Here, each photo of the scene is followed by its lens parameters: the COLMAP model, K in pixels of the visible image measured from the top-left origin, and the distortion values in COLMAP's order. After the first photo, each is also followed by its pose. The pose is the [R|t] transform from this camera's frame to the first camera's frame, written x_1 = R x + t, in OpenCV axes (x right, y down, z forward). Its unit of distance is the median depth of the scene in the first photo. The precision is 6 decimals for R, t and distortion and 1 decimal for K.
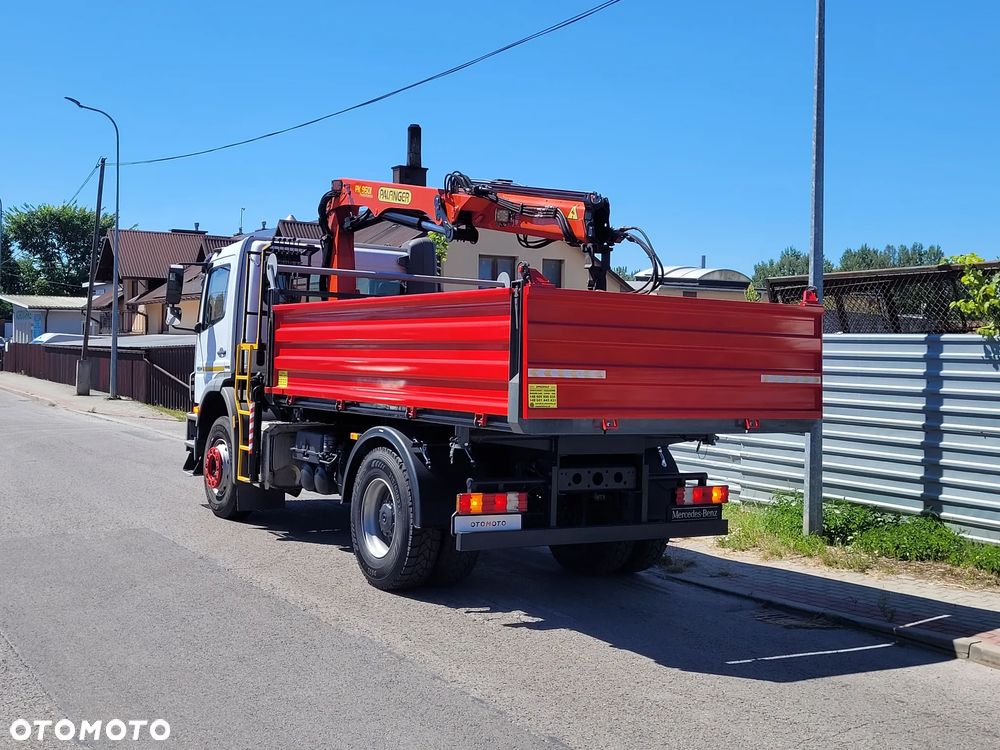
lens RADIAL K [[1184.1, 0, 501.8], [0, 1184.1, 366.8], [0, 0, 1]] dist [0.058492, 0.000000]
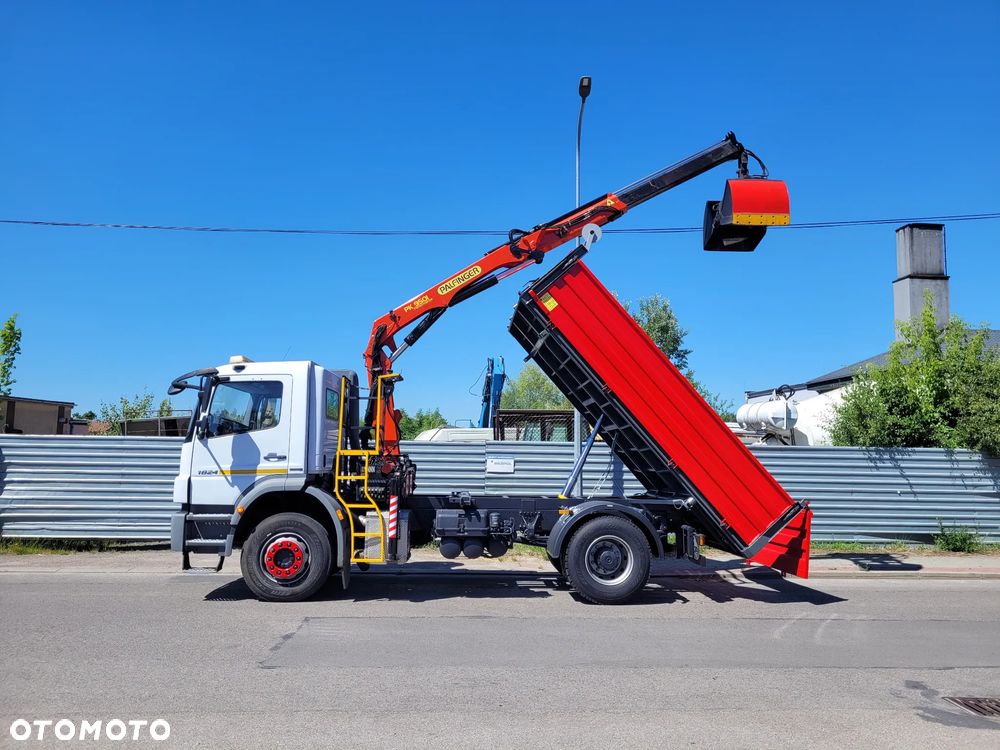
lens RADIAL K [[771.1, 0, 497.8], [0, 771.1, 364.4], [0, 0, 1]] dist [0.016578, -0.011531]
pose [[0.477268, 0.088047, 0.874336, -0.904337], [0.012149, 0.994212, -0.106751, -0.021531], [-0.878674, 0.061571, 0.473436, 0.505966]]
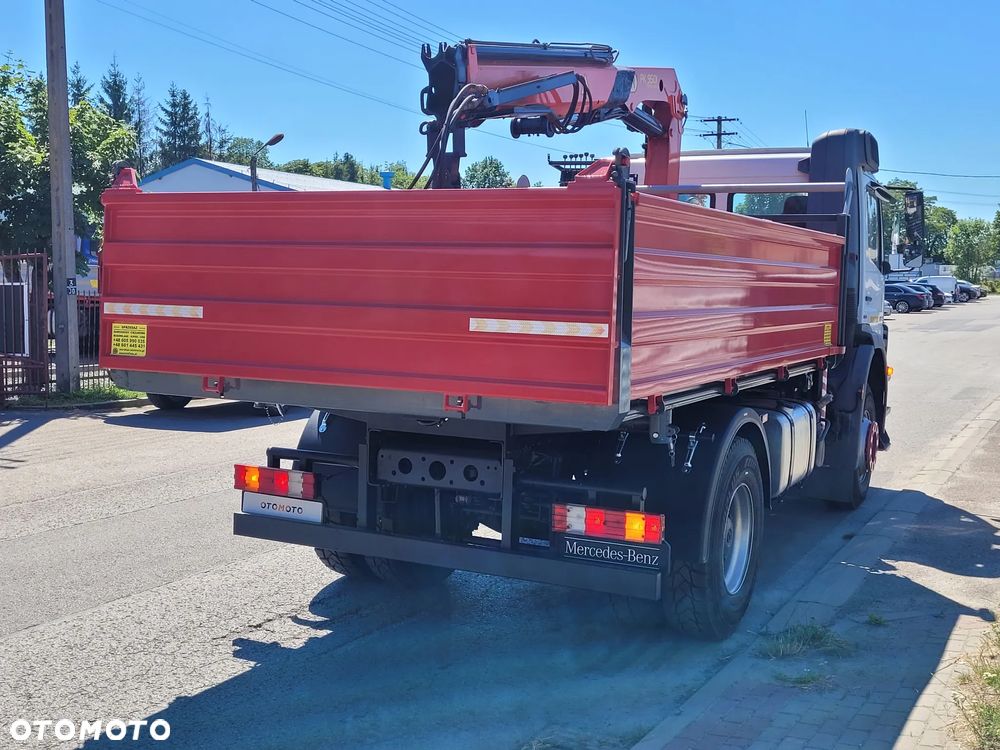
lens RADIAL K [[1184.1, 0, 500.1], [0, 1184.1, 374.4], [0, 0, 1]] dist [0.058492, 0.000000]
pose [[0.536564, 0.052104, -0.842250, 0.524093], [-0.011166, 0.998443, 0.054653, 0.001941], [0.843786, -0.019920, 0.536310, 0.527505]]
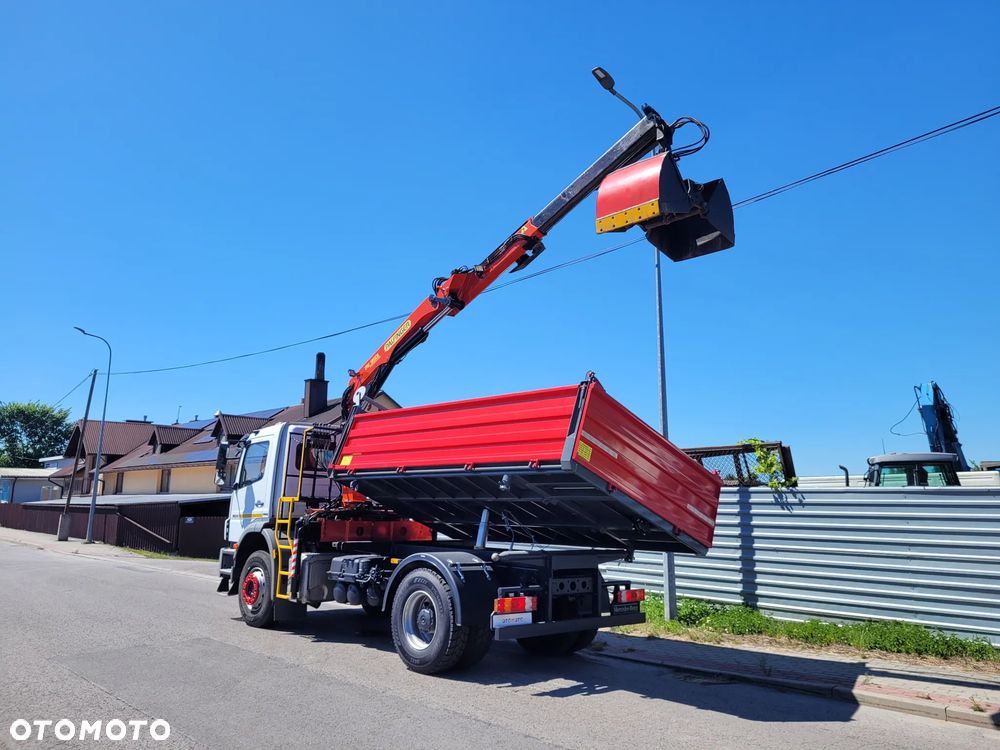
lens RADIAL K [[771.1, 0, 502.3], [0, 771.1, 347.8], [0, 0, 1]] dist [0.016578, -0.011531]
pose [[0.977337, 0.033073, 0.209090, -0.171805], [0.012157, 0.977322, -0.211411, 0.004918], [-0.211340, 0.209162, 0.954771, 0.024579]]
